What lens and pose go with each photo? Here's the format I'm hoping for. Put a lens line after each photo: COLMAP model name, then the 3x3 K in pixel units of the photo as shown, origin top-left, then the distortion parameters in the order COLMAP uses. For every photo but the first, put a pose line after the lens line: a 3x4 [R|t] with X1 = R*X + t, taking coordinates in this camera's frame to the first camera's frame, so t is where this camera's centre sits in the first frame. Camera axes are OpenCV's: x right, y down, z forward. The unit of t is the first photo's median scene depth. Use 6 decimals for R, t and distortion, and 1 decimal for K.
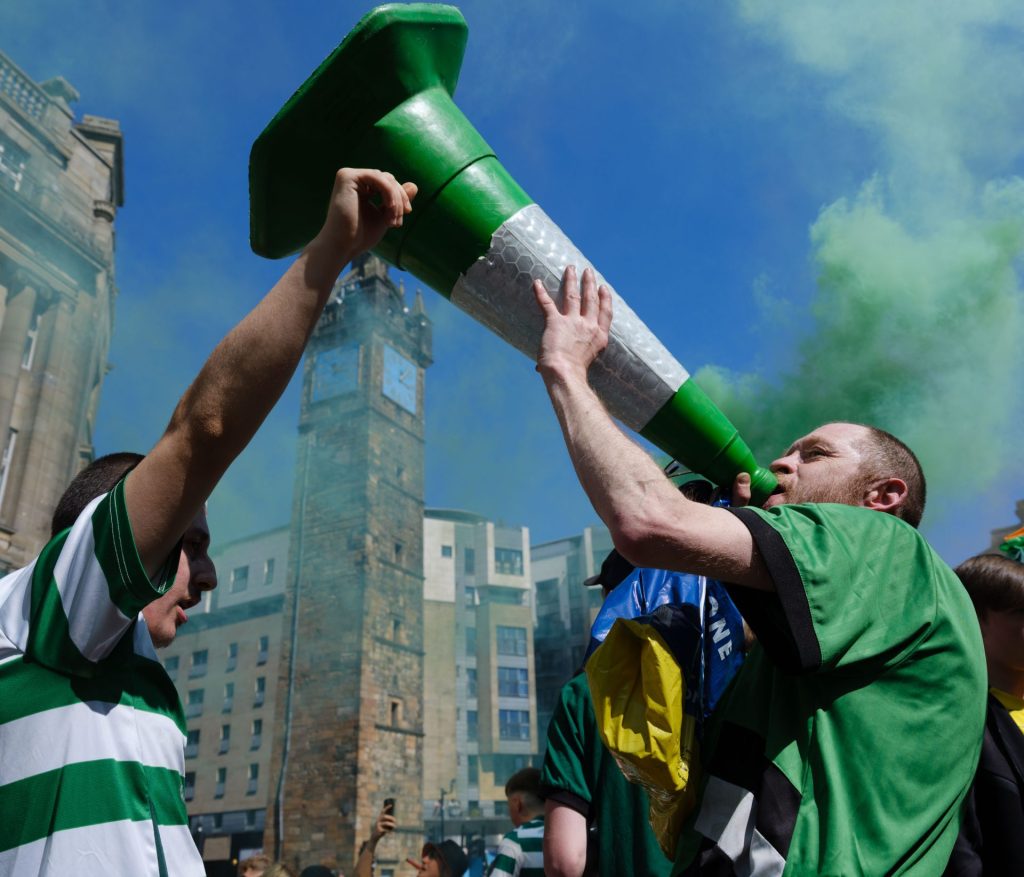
lens RADIAL K [[951.1, 0, 503.1], [0, 951.1, 439.1], [0, 0, 1]] dist [0.001940, 0.004781]
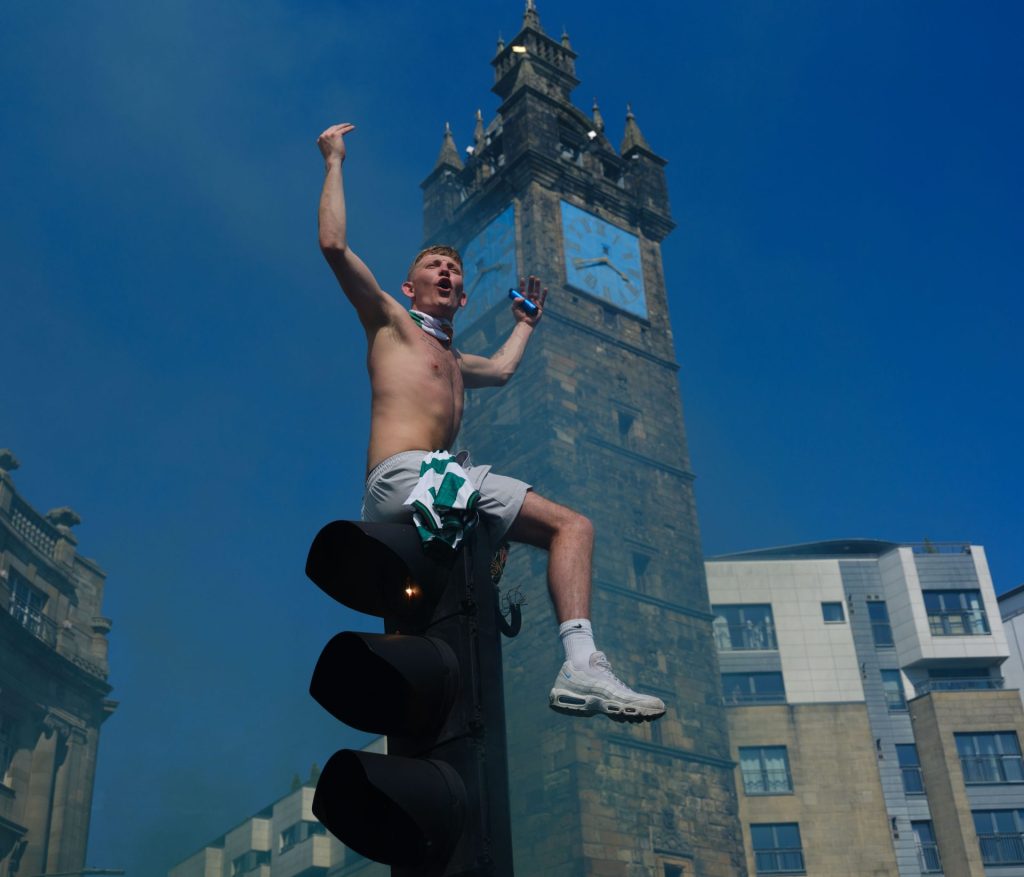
lens RADIAL K [[1392.2, 0, 512.0], [0, 1392.2, 438.5], [0, 0, 1]] dist [0.015730, -0.000648]
pose [[0.920496, -0.216252, -0.325458, 0.081275], [0.186930, 0.975112, -0.119224, 0.126855], [0.343140, 0.048907, 0.938010, 0.282973]]
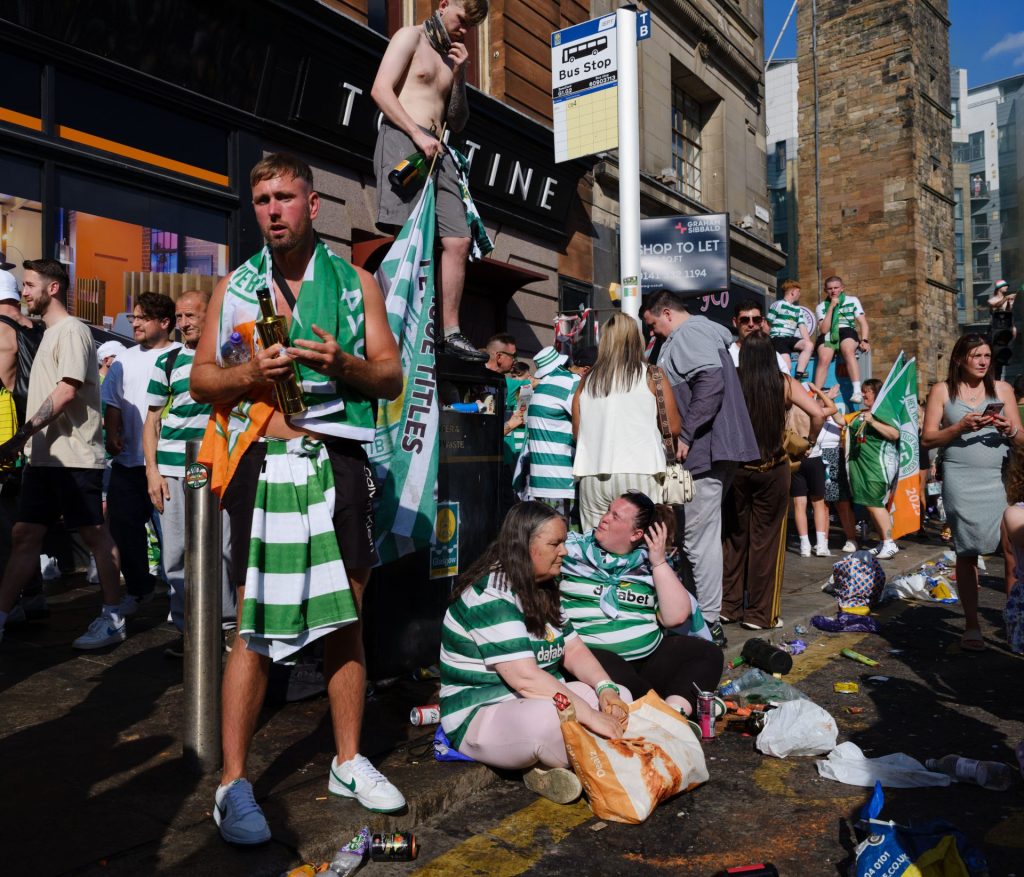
lens RADIAL K [[951.1, 0, 503.1], [0, 951.1, 439.1], [0, 0, 1]] dist [0.001940, 0.004781]
pose [[0.971256, 0.006734, -0.237941, -0.280397], [0.089310, 0.916266, 0.390487, 0.041916], [0.220647, -0.400514, 0.889328, 0.027105]]
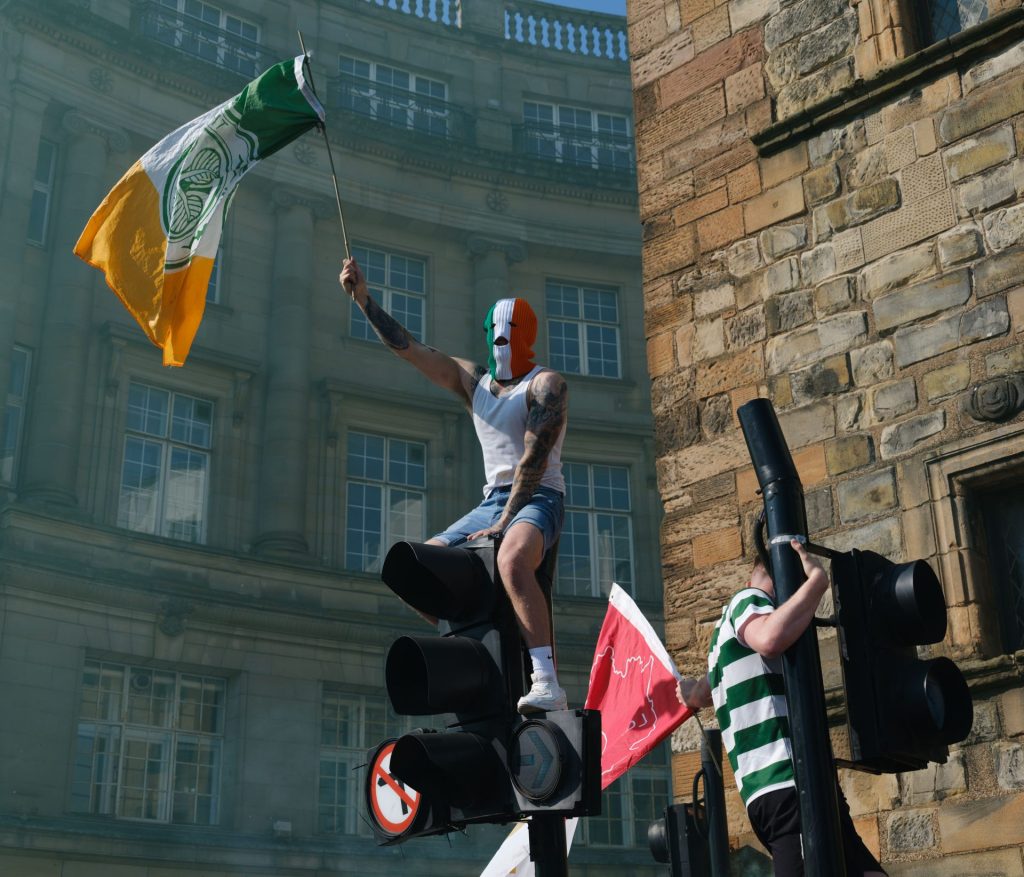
lens RADIAL K [[1552.8, 0, 512.0], [0, 1552.8, 438.5], [0, 0, 1]] dist [0.007591, -0.018397]
pose [[-0.238004, -0.371231, -0.897520, 0.088864], [0.430573, 0.787982, -0.440104, 0.396942], [0.870610, -0.491194, -0.027700, 0.851084]]
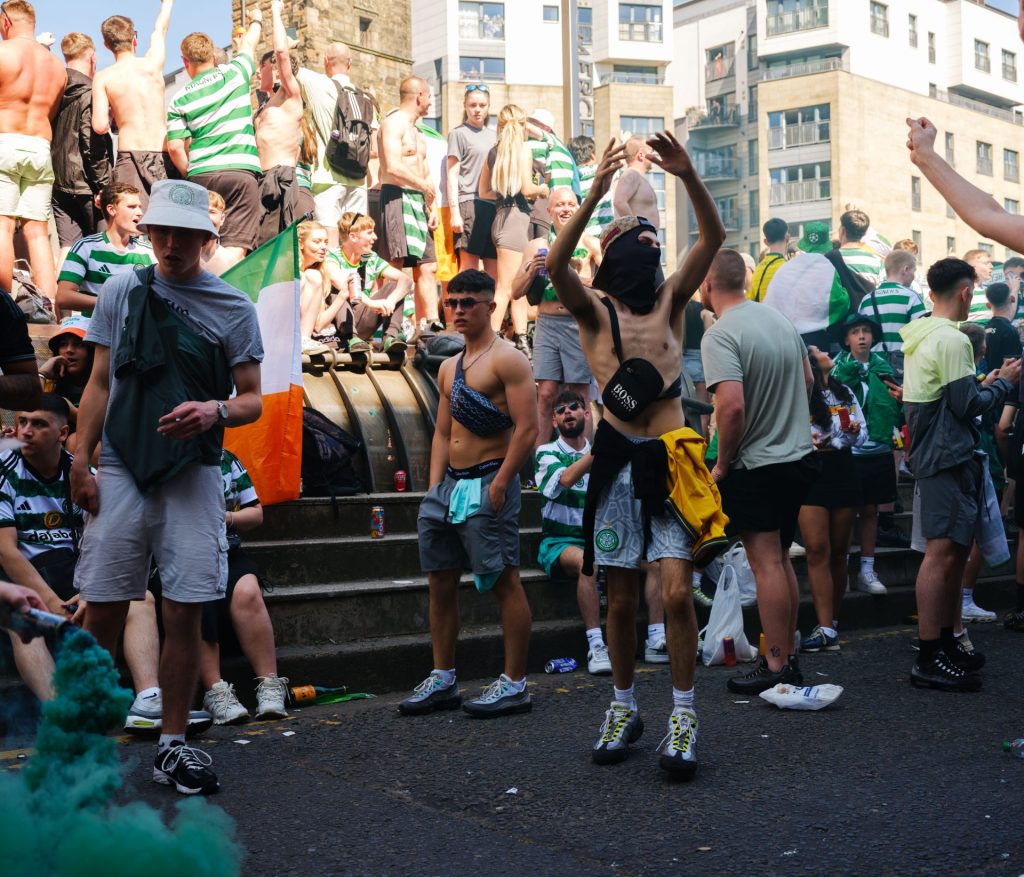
lens RADIAL K [[1392.2, 0, 512.0], [0, 1392.2, 438.5], [0, 0, 1]] dist [0.015730, -0.000648]
pose [[0.962708, 0.013183, -0.270221, 0.305348], [0.098566, 0.913073, 0.395704, -0.010346], [0.251948, -0.407582, 0.877724, -0.072630]]
